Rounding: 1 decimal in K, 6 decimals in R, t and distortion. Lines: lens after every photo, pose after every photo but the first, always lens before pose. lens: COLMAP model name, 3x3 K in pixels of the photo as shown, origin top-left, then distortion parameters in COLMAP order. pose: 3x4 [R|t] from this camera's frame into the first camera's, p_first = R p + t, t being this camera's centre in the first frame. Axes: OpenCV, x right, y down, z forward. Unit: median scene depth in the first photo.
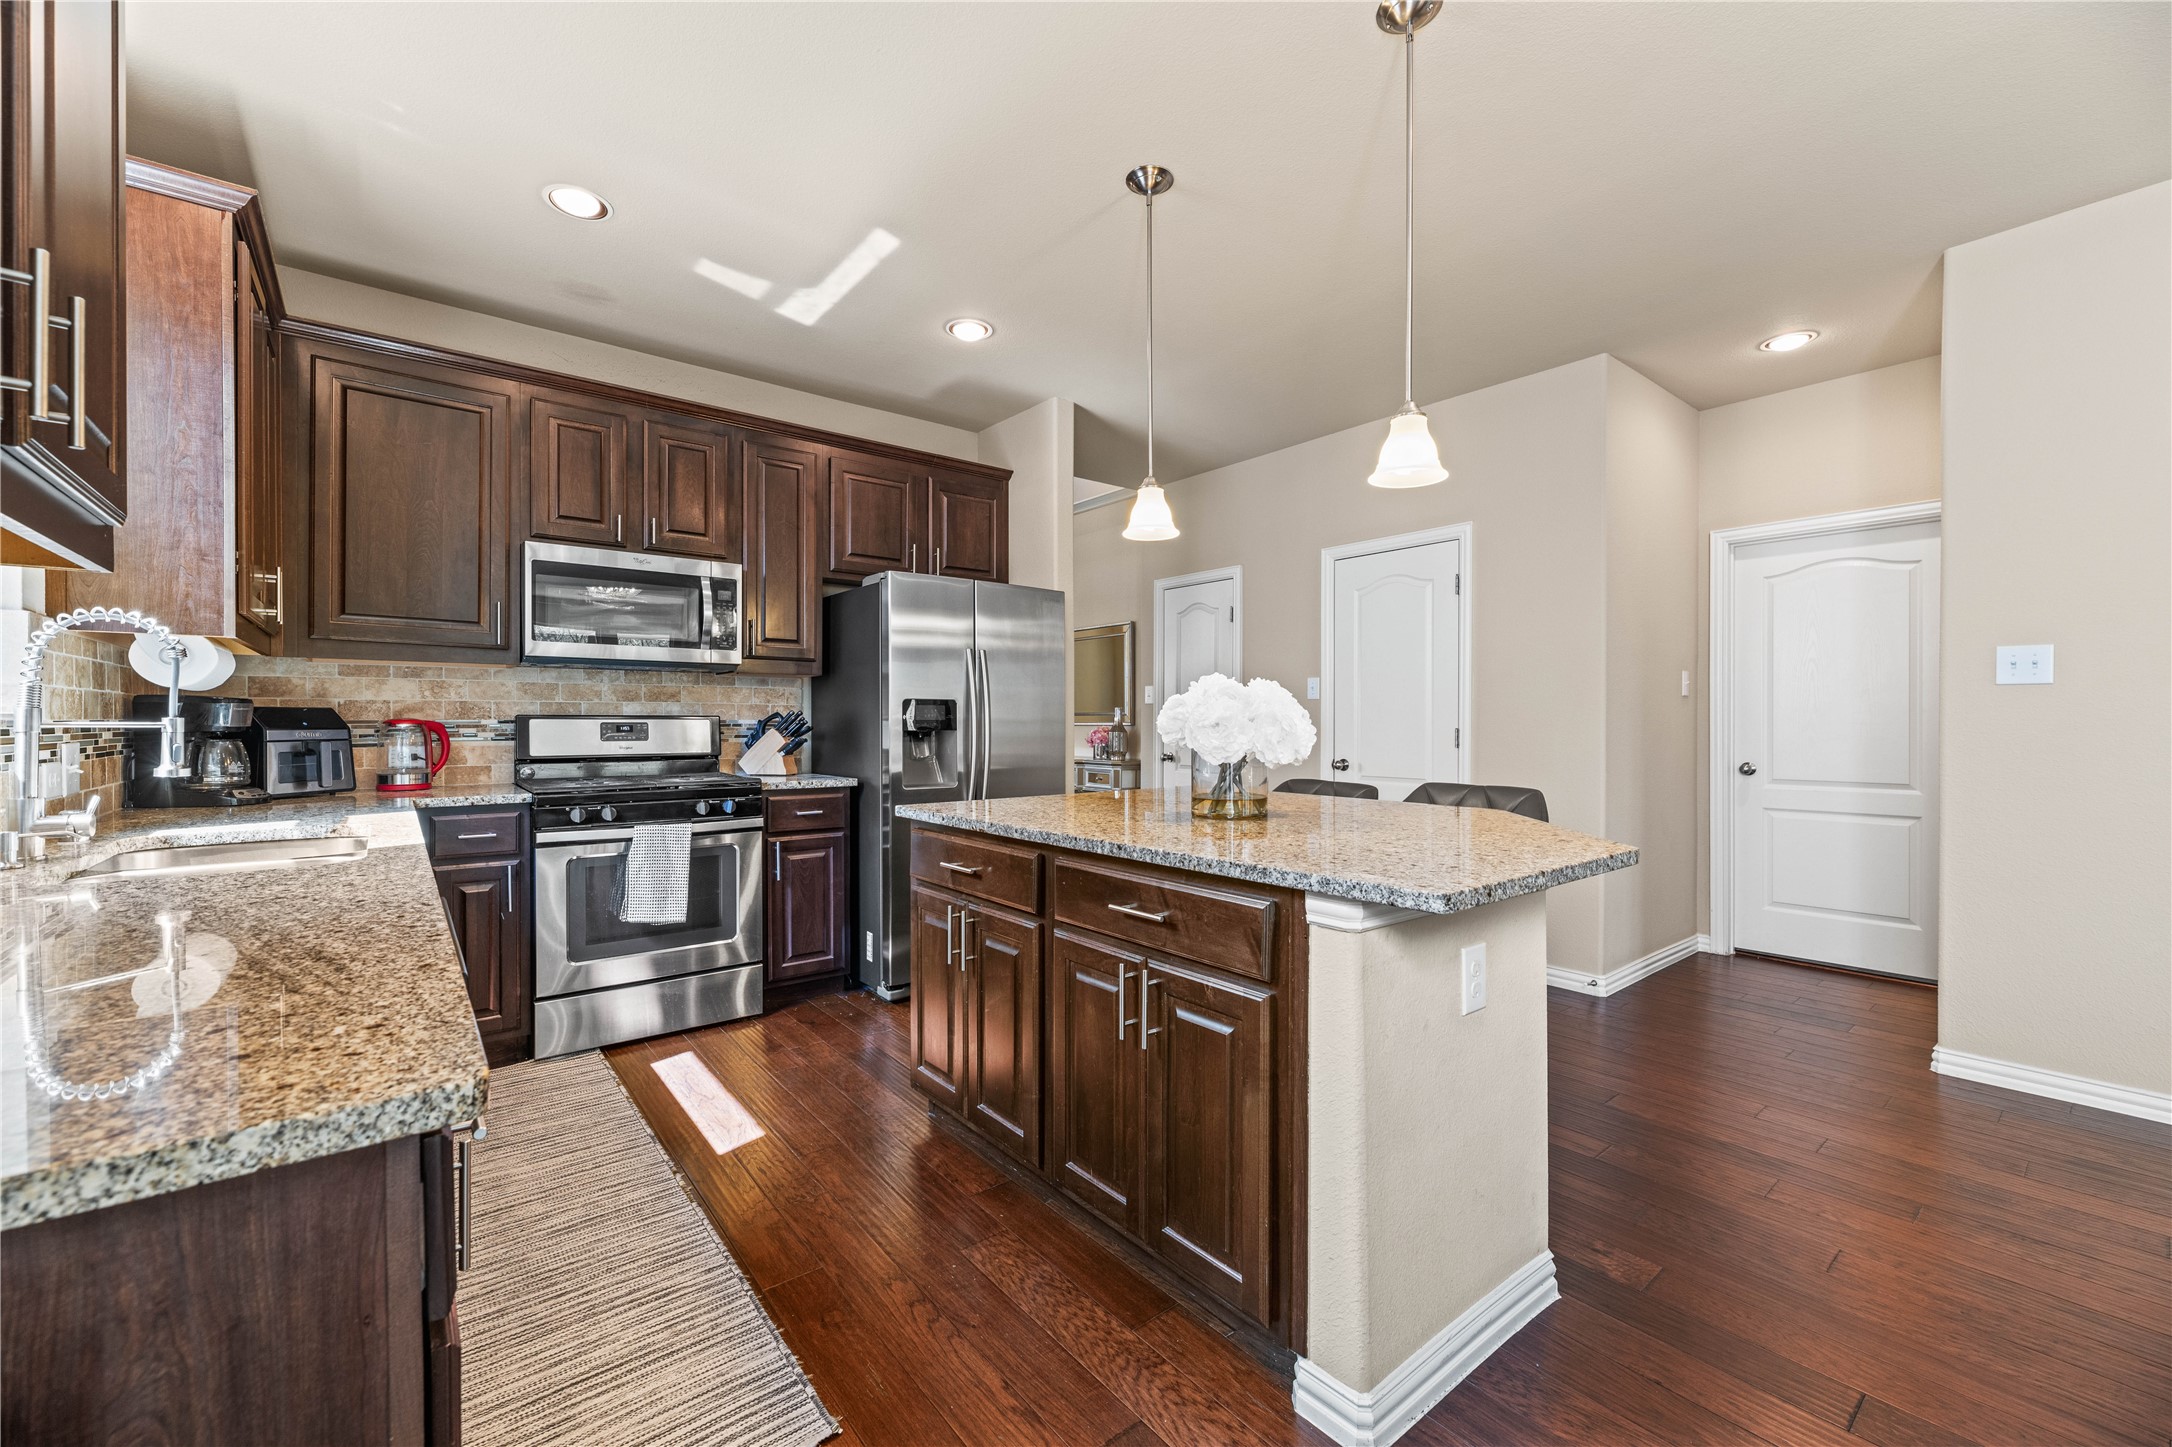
lens RADIAL K [[878.6, 0, 1095.2], [0, 878.6, 729.7], [0, 0, 1]] dist [-0.002329, 0.001049]
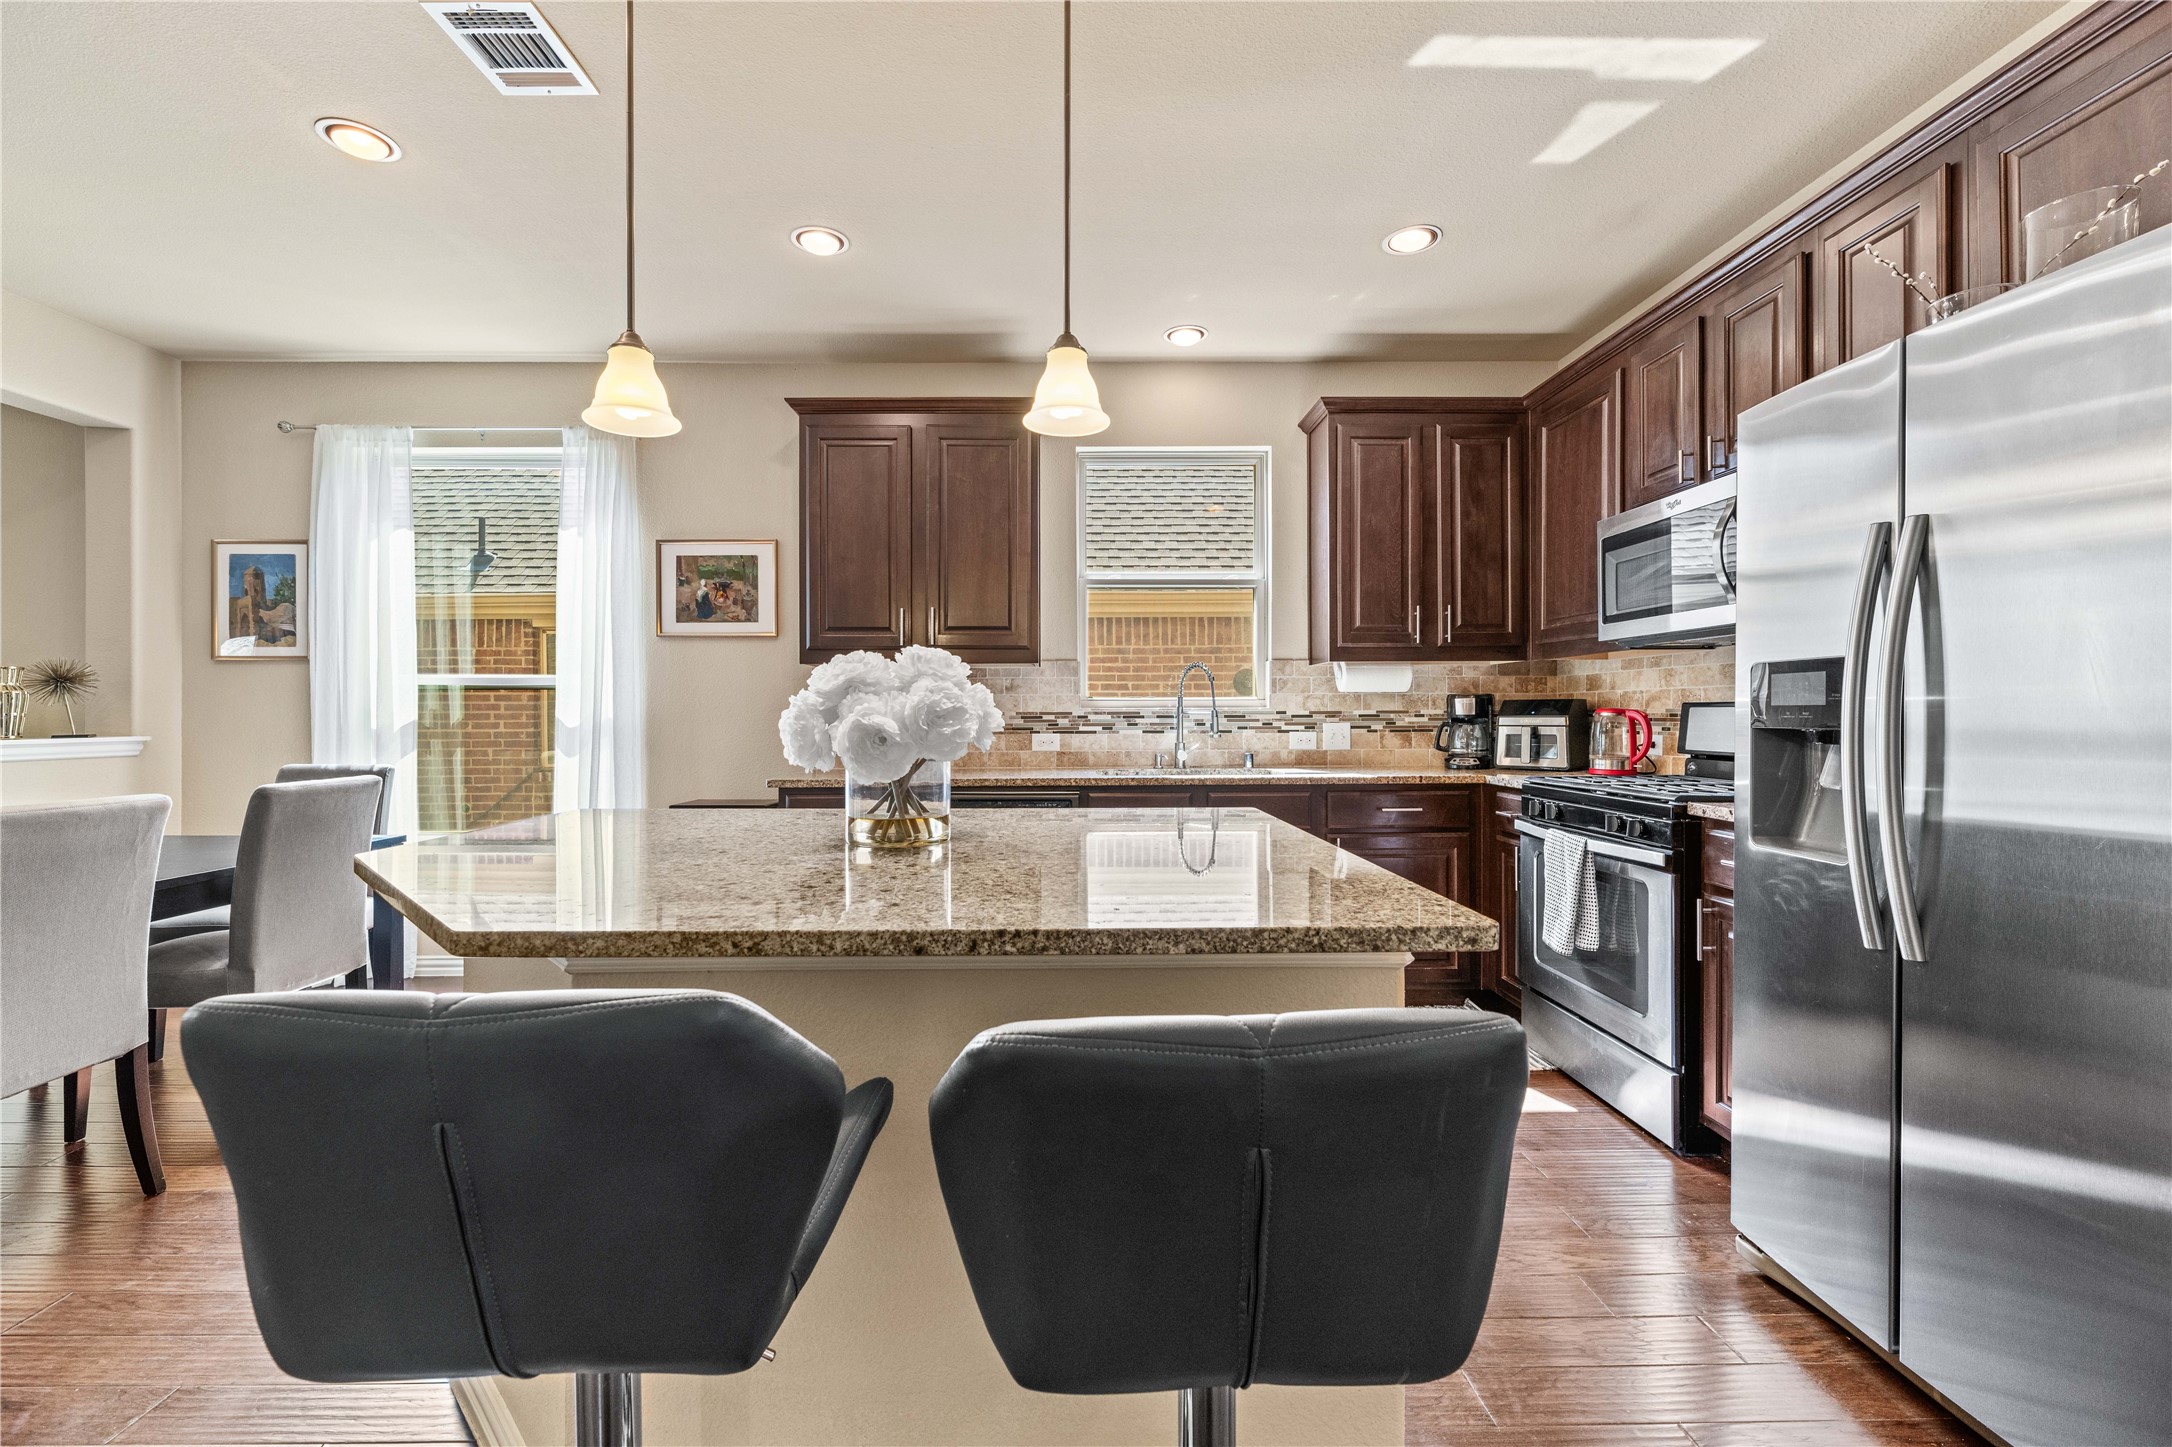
lens RADIAL K [[878.6, 0, 1056.9], [0, 878.6, 717.9], [0, 0, 1]] dist [-0.002329, 0.001049]
pose [[-0.612293, 0.005452, -0.790613, 0.451003], [0.001309, 0.999982, 0.005883, -0.006714], [0.790630, 0.002567, -0.612289, 1.038167]]
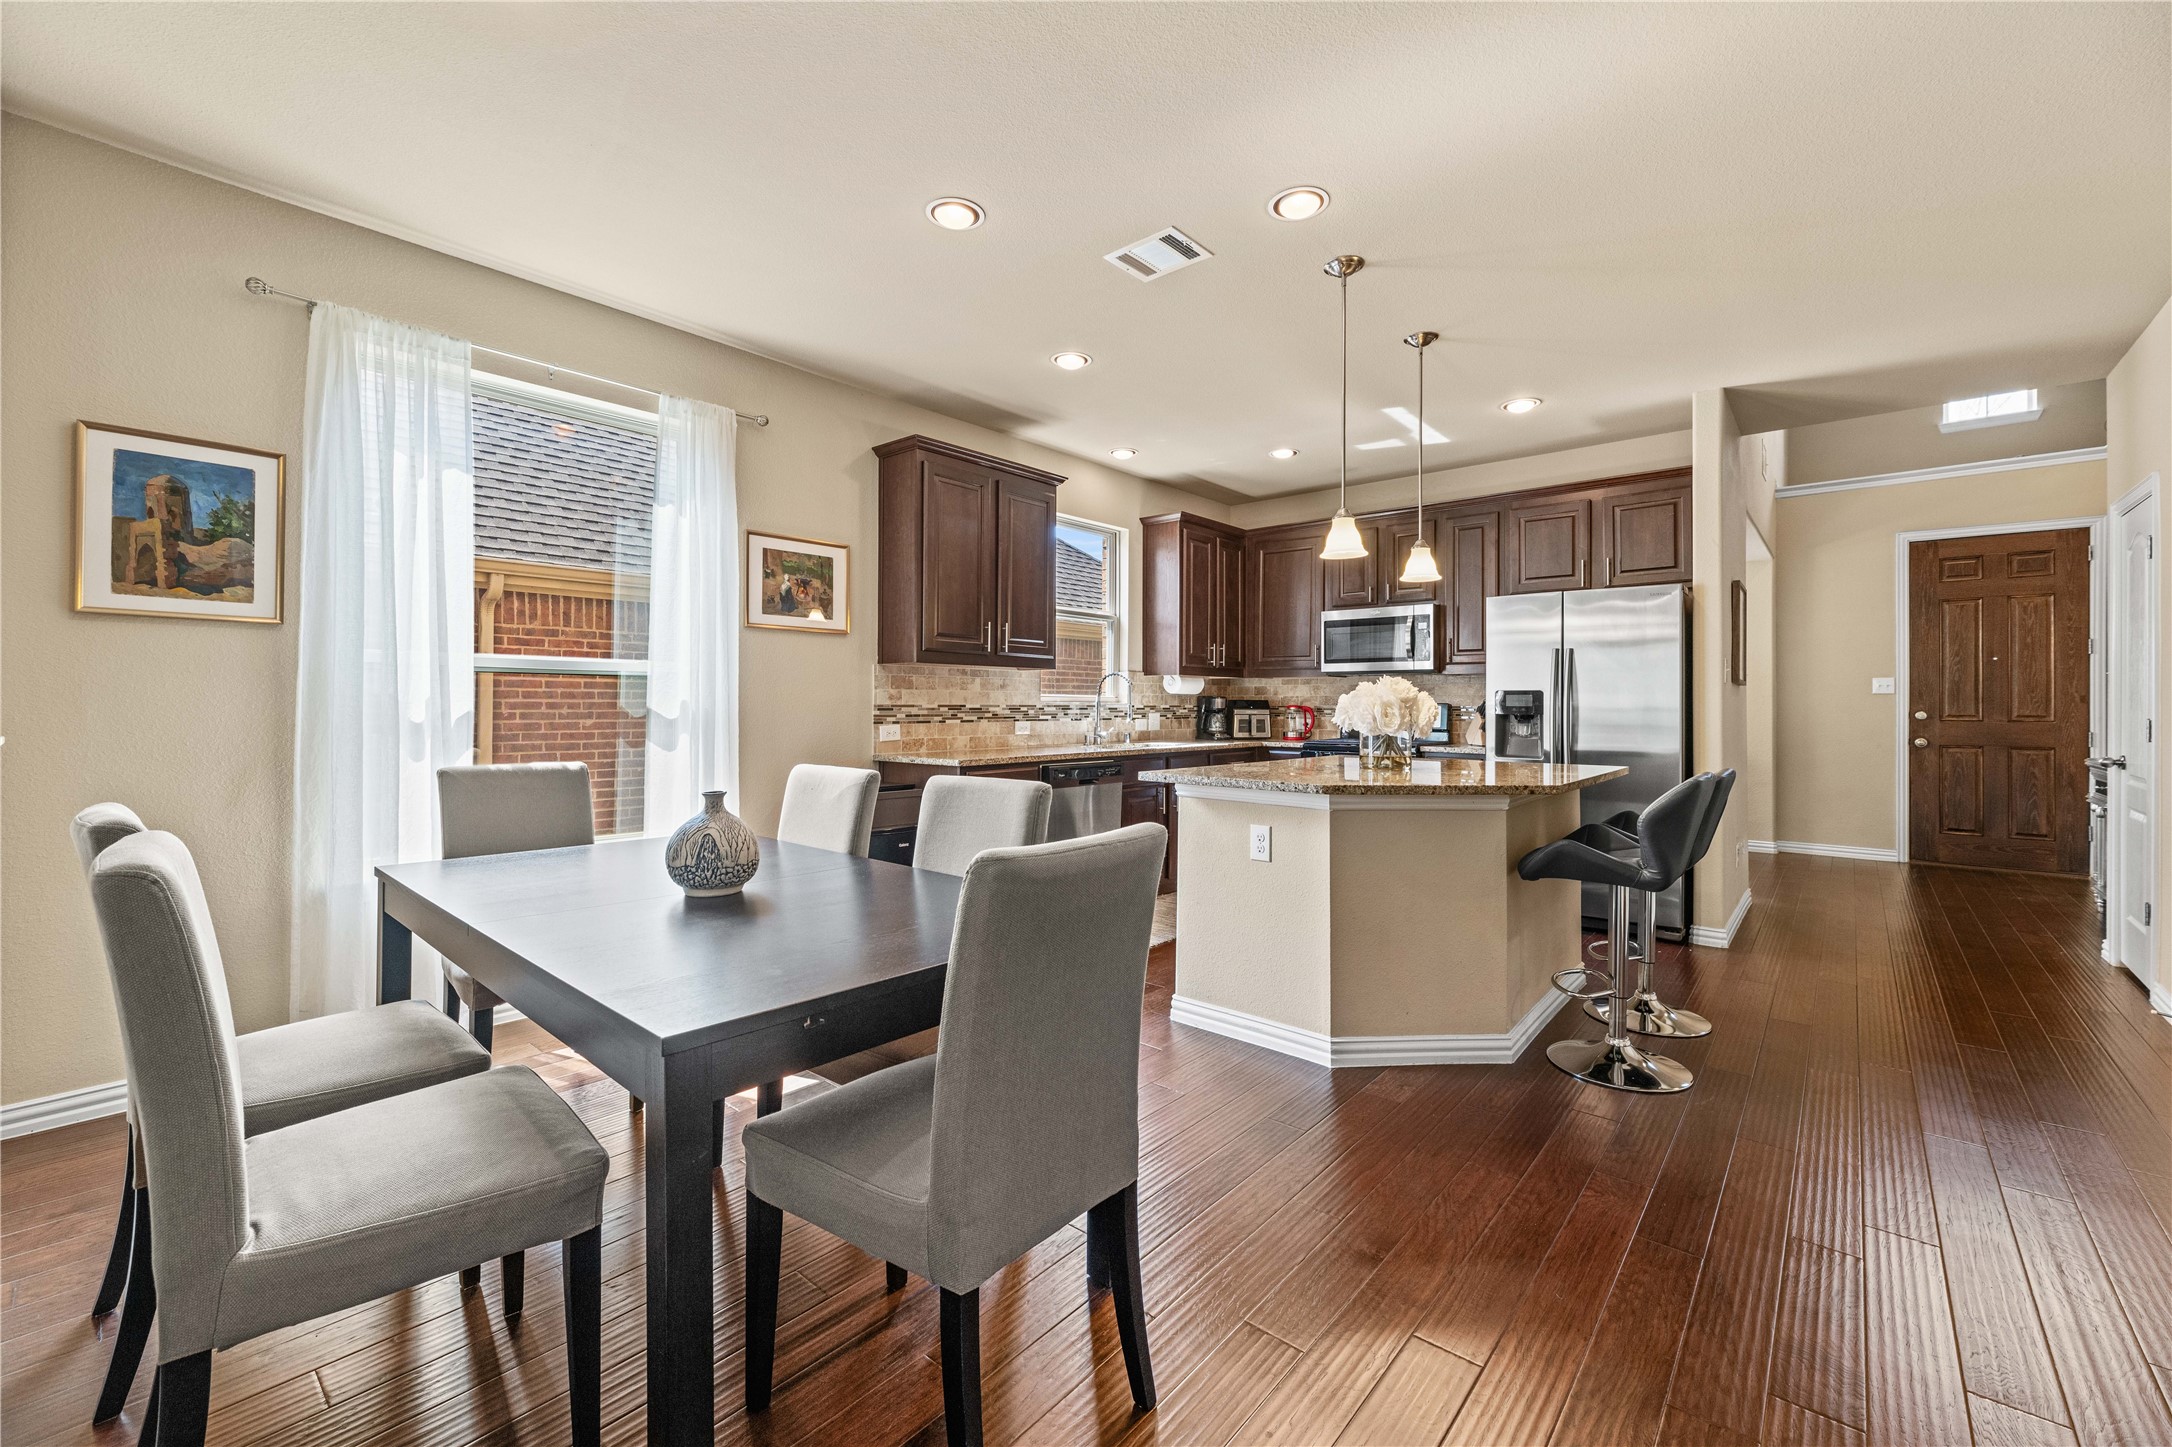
lens RADIAL K [[878.6, 0, 1083.3], [0, 878.6, 704.3], [0, 0, 1]] dist [-0.002329, 0.001049]
pose [[0.176469, -0.001297, -0.984305, 1.075666], [-0.006069, 0.999979, -0.002406, -0.005725], [0.984287, 0.006398, 0.176457, 0.136170]]
